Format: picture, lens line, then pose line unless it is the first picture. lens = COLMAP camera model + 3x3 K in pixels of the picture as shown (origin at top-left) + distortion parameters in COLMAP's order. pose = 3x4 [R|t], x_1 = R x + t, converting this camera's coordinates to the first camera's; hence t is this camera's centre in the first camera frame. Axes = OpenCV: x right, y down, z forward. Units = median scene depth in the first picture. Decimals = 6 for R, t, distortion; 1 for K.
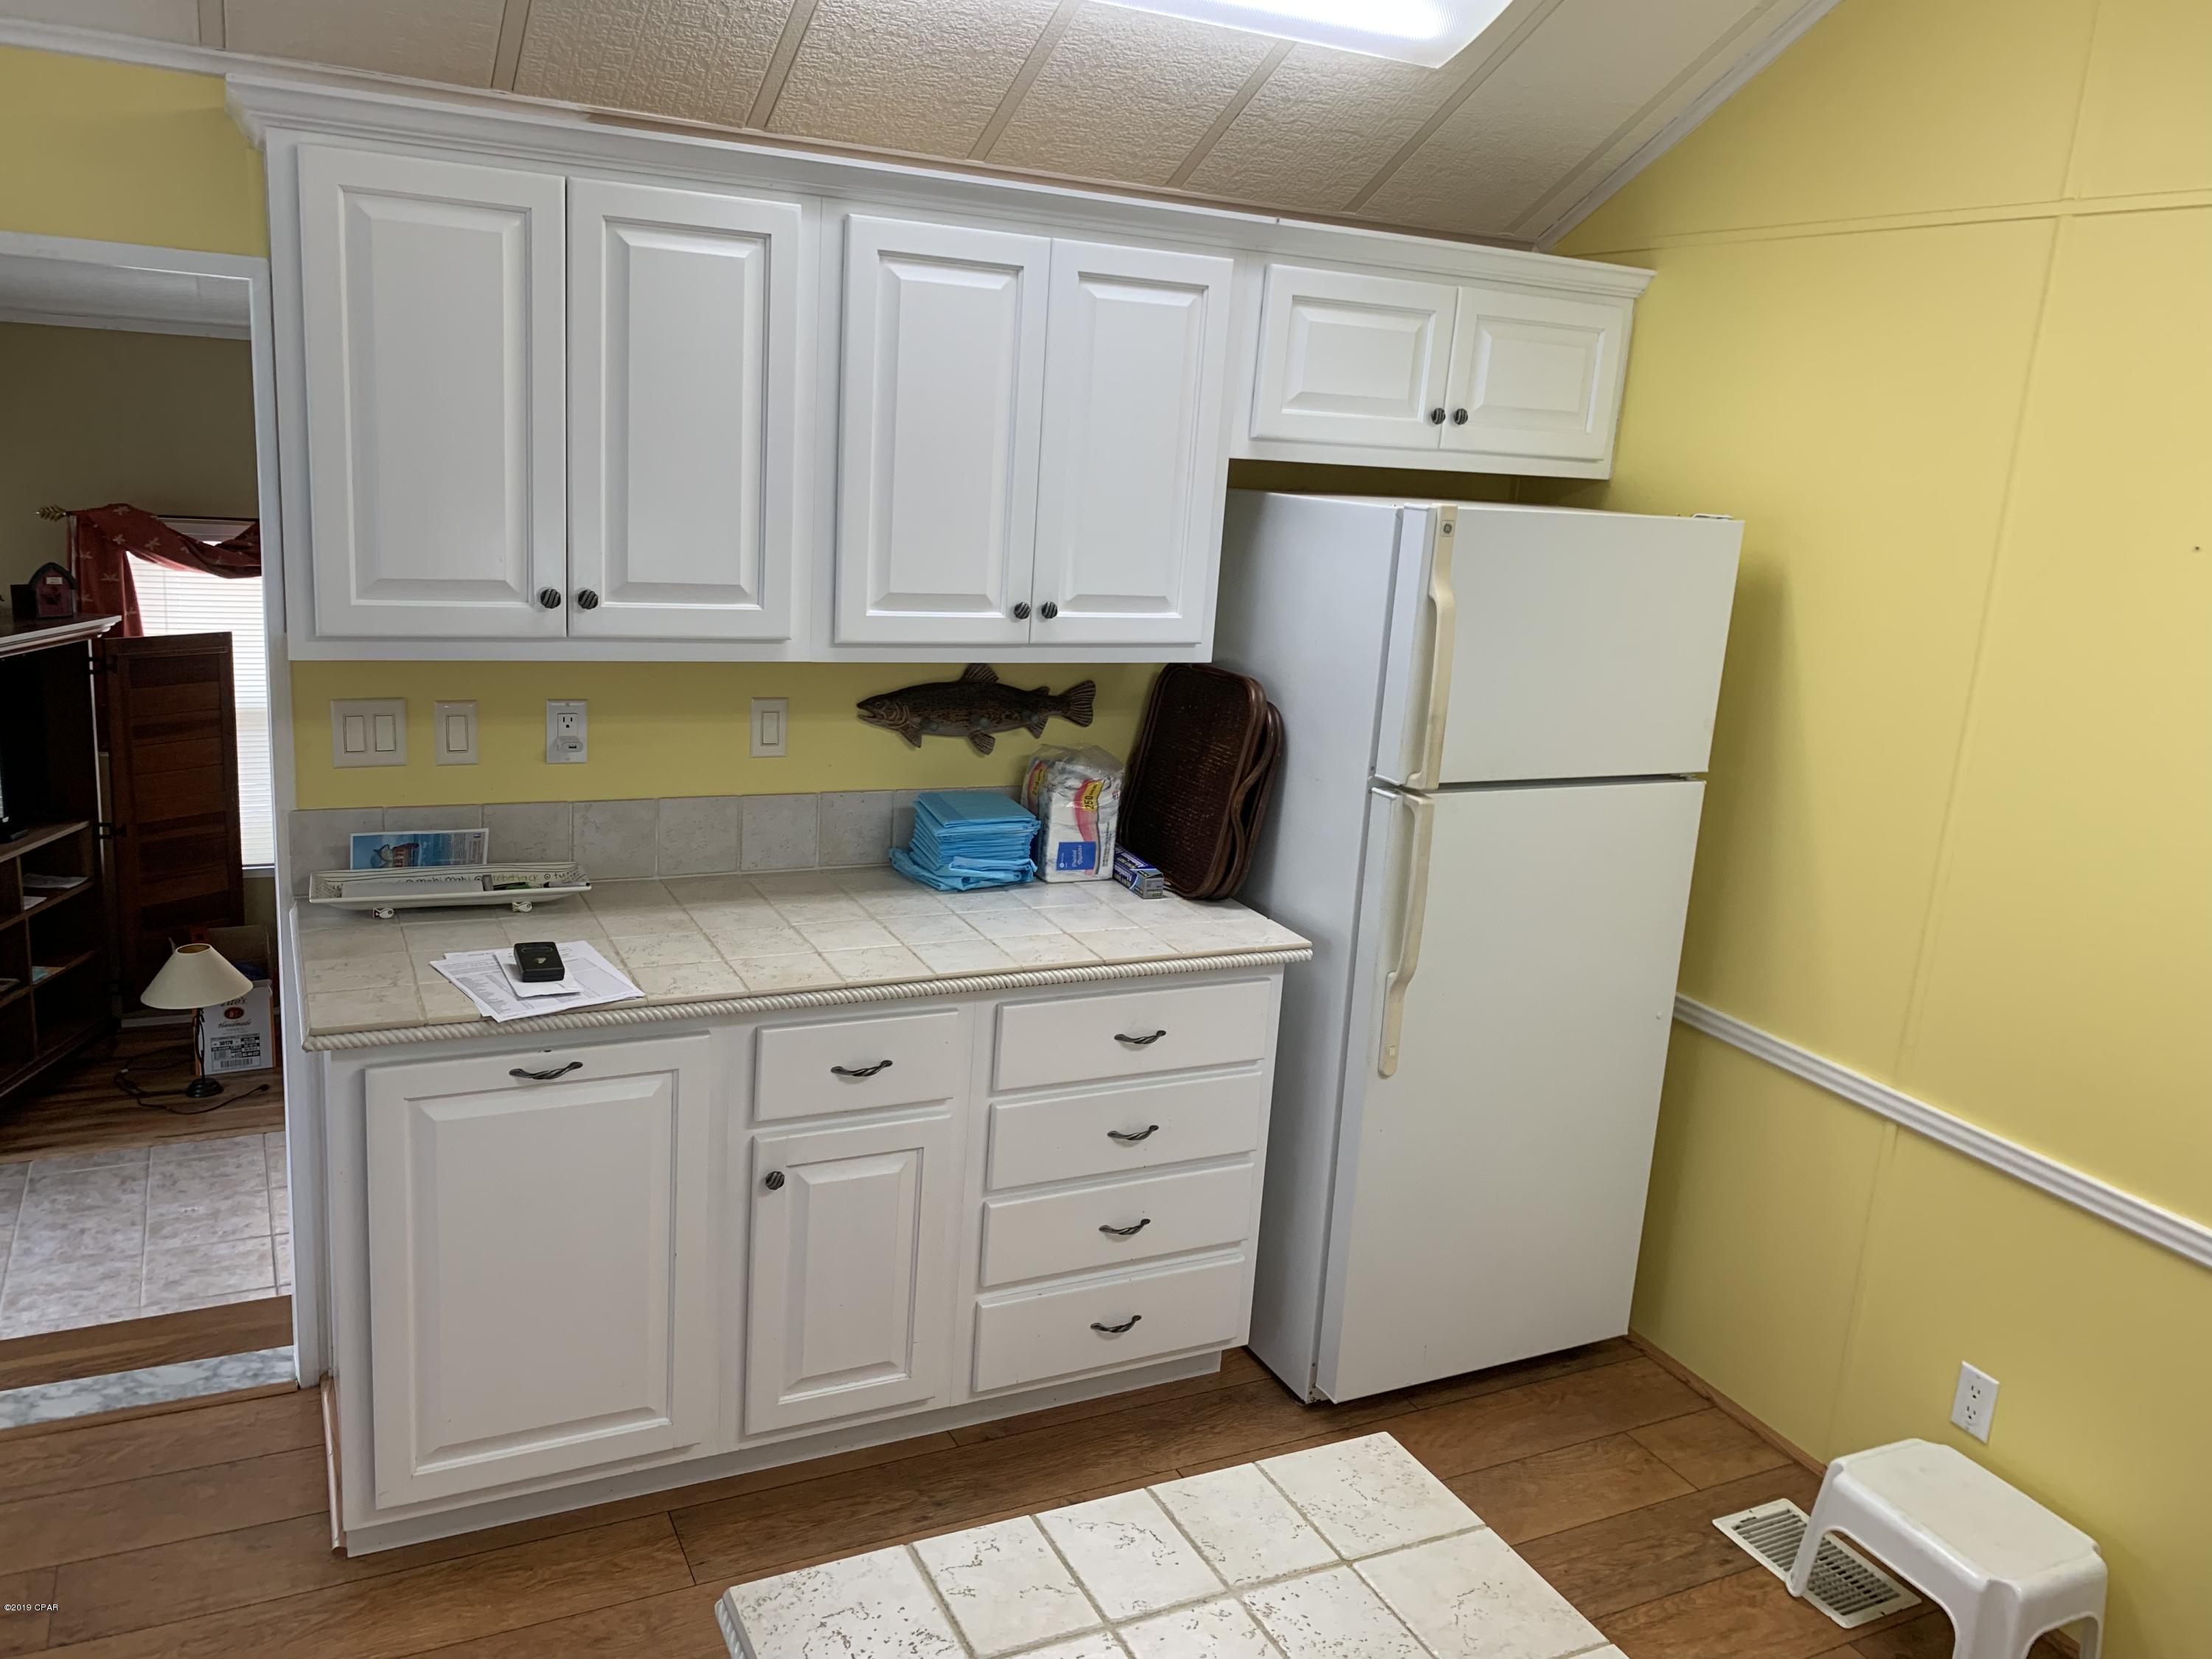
lens RADIAL K [[1692.2, 0, 1098.0], [0, 1692.2, 816.2], [0, 0, 1]] dist [0.039055, -0.044687]
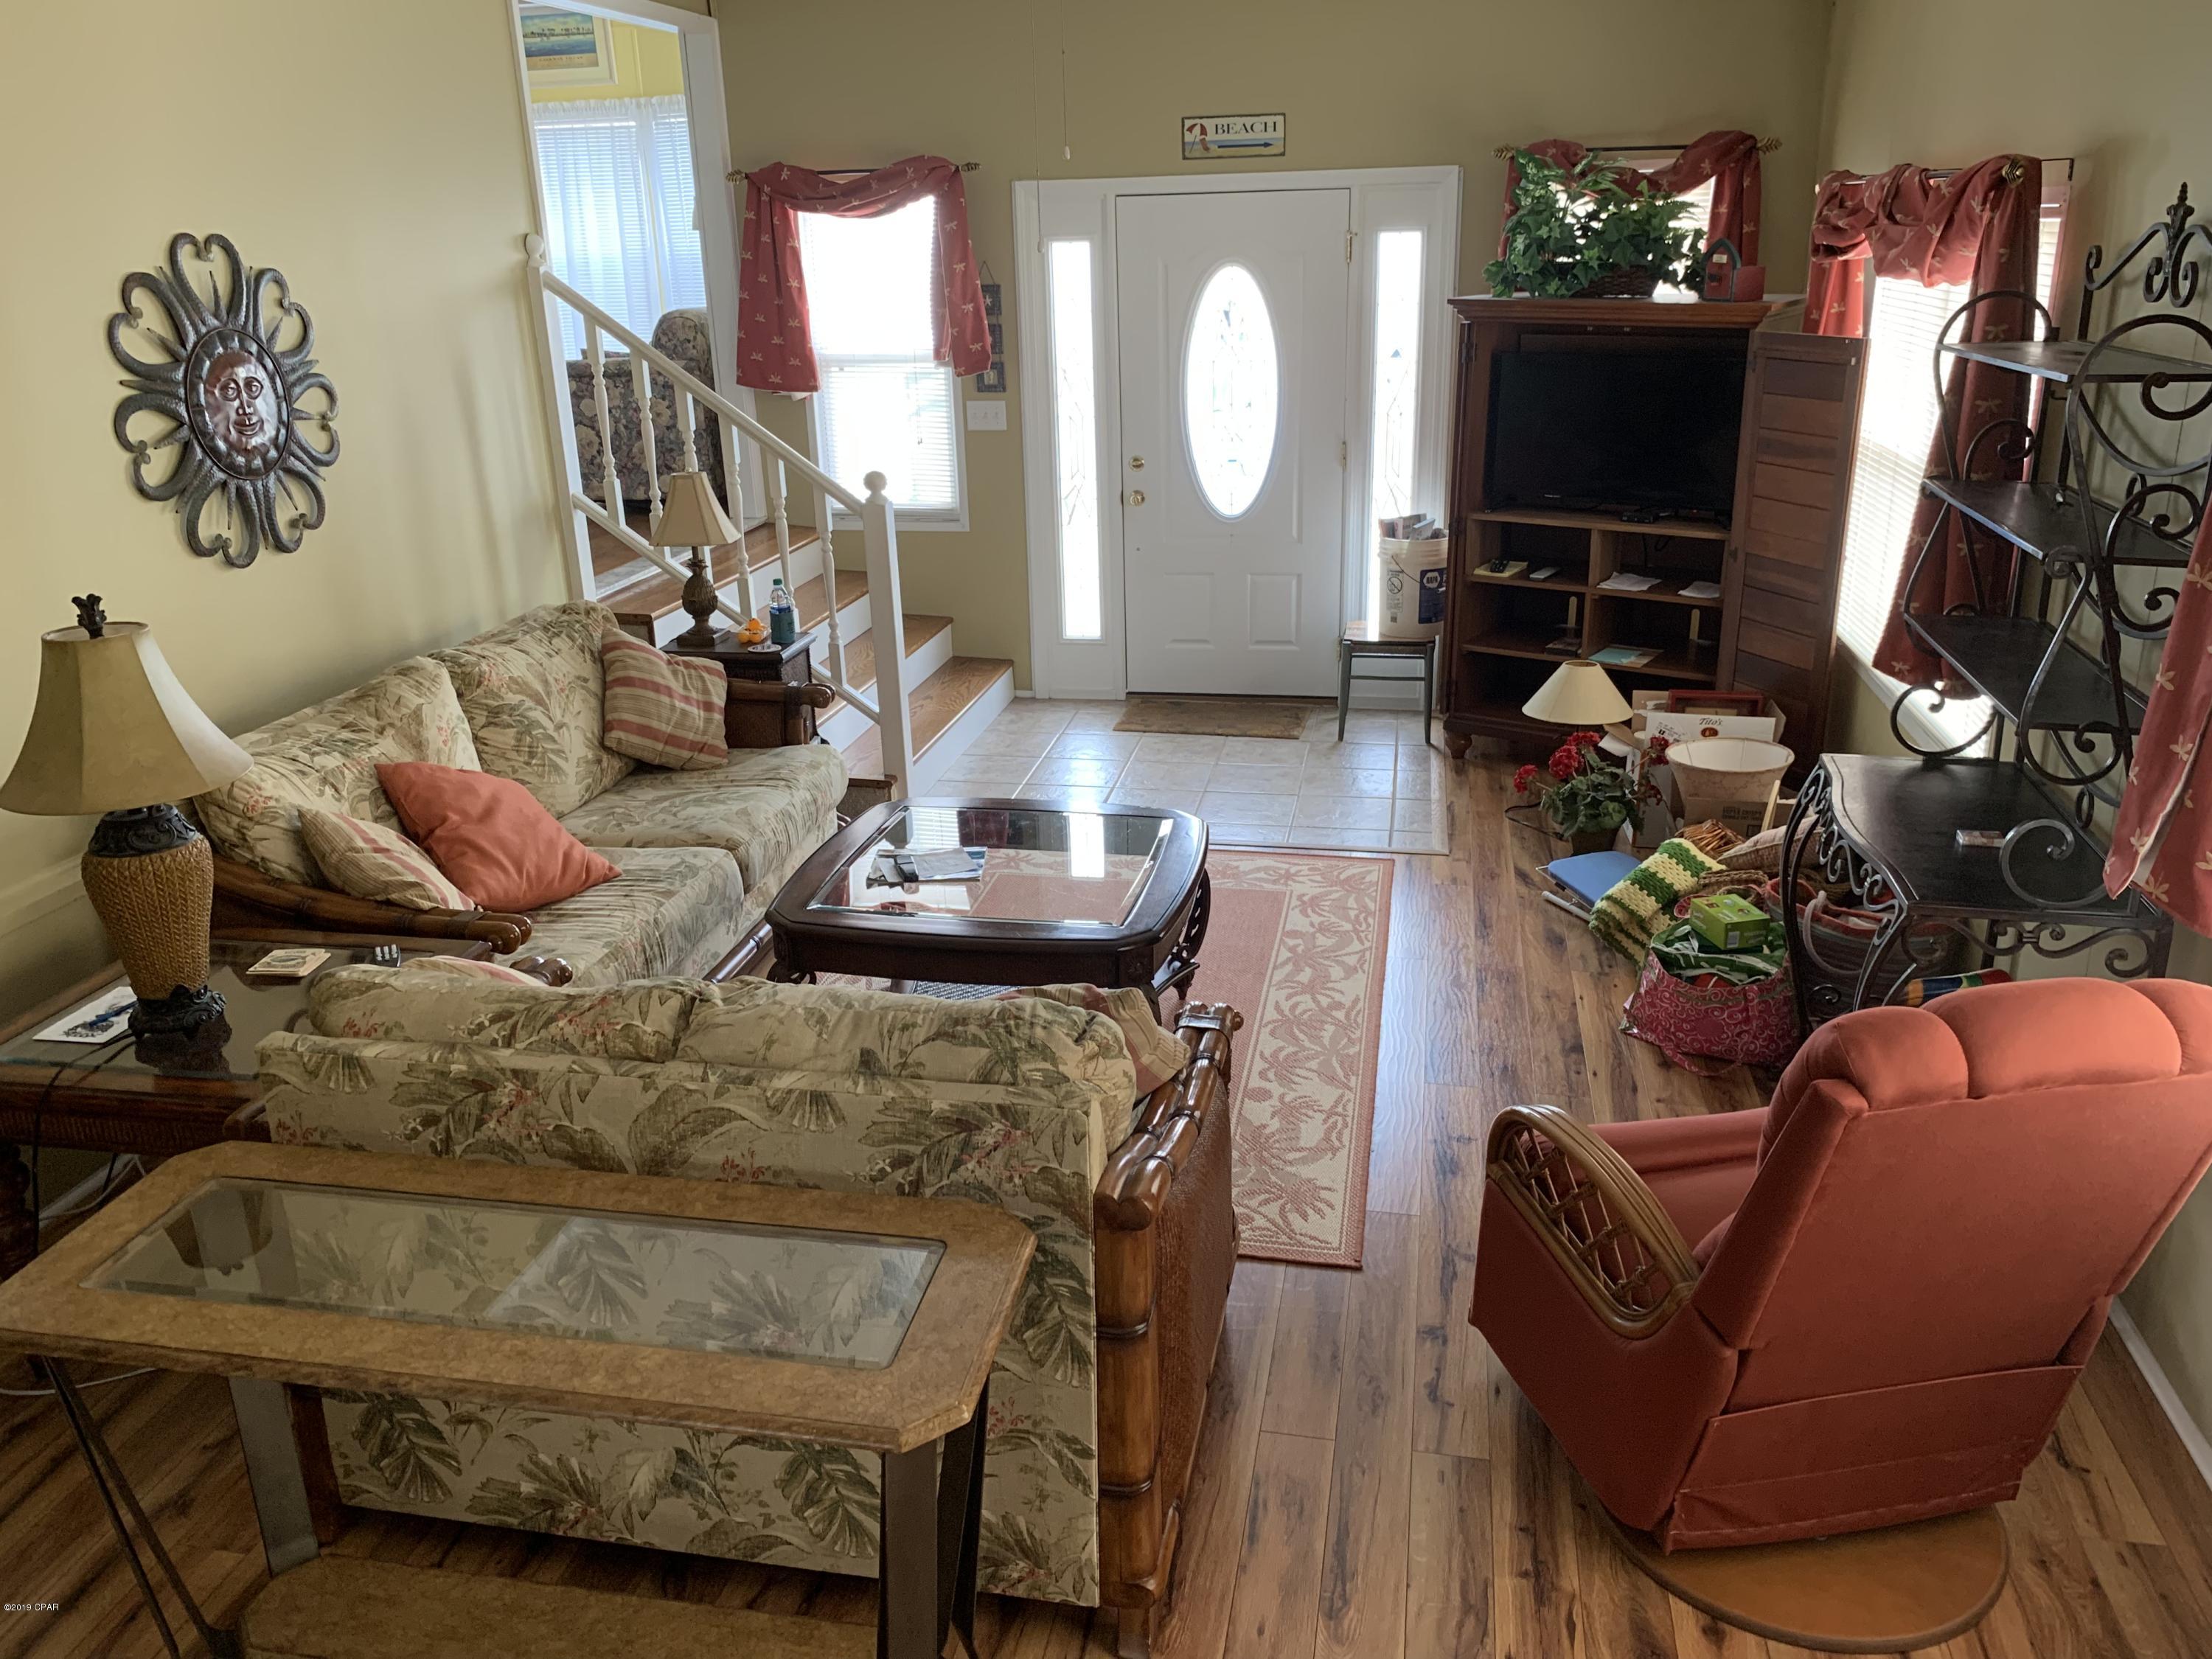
lens RADIAL K [[1692.2, 0, 1095.3], [0, 1692.2, 809.8], [0, 0, 1]] dist [0.039055, -0.044687]
pose [[-0.617152, 0.203374, -0.760107, 0.635087], [-0.190099, 0.898865, 0.394846, -0.301708], [0.763535, 0.388176, -0.516075, 2.390825]]
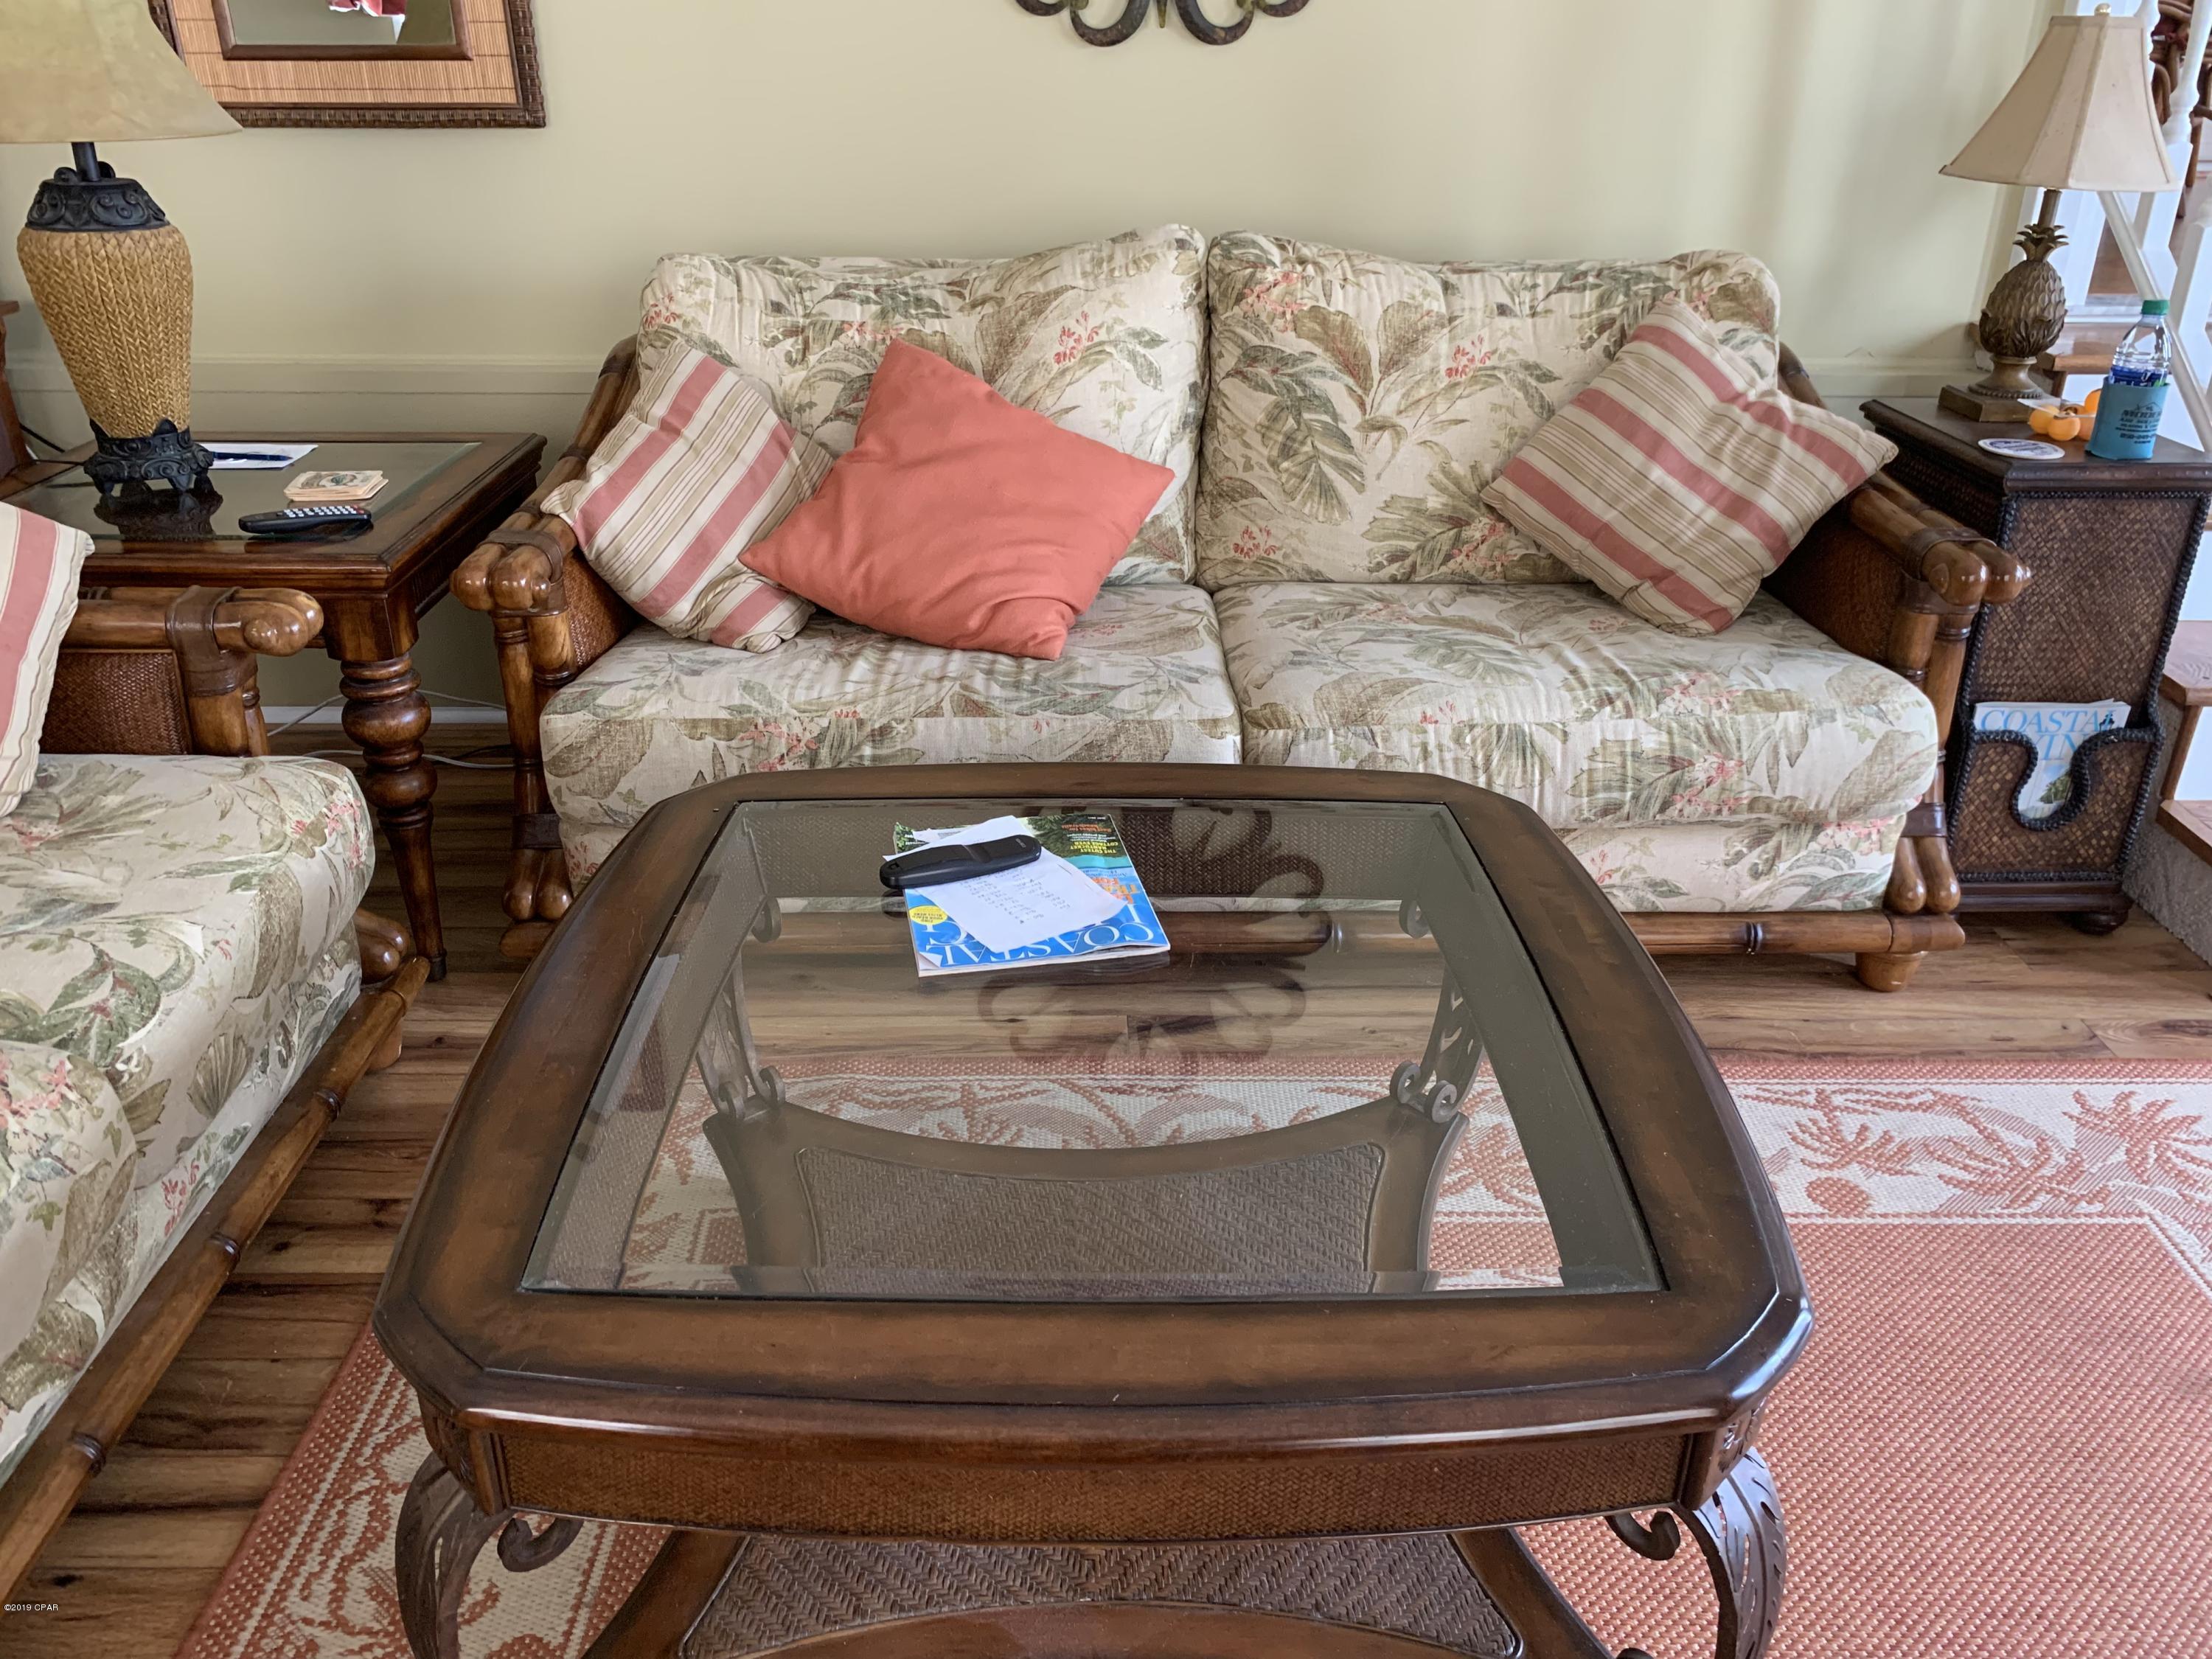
lens RADIAL K [[1692.2, 0, 1093.9], [0, 1692.2, 813.8], [0, 0, 1]] dist [0.039055, -0.044687]
pose [[-0.898656, -0.251952, 0.359078, -0.375352], [0.029604, 0.781890, 0.622713, -0.071225], [-0.437653, 0.570235, -0.695192, 1.994252]]
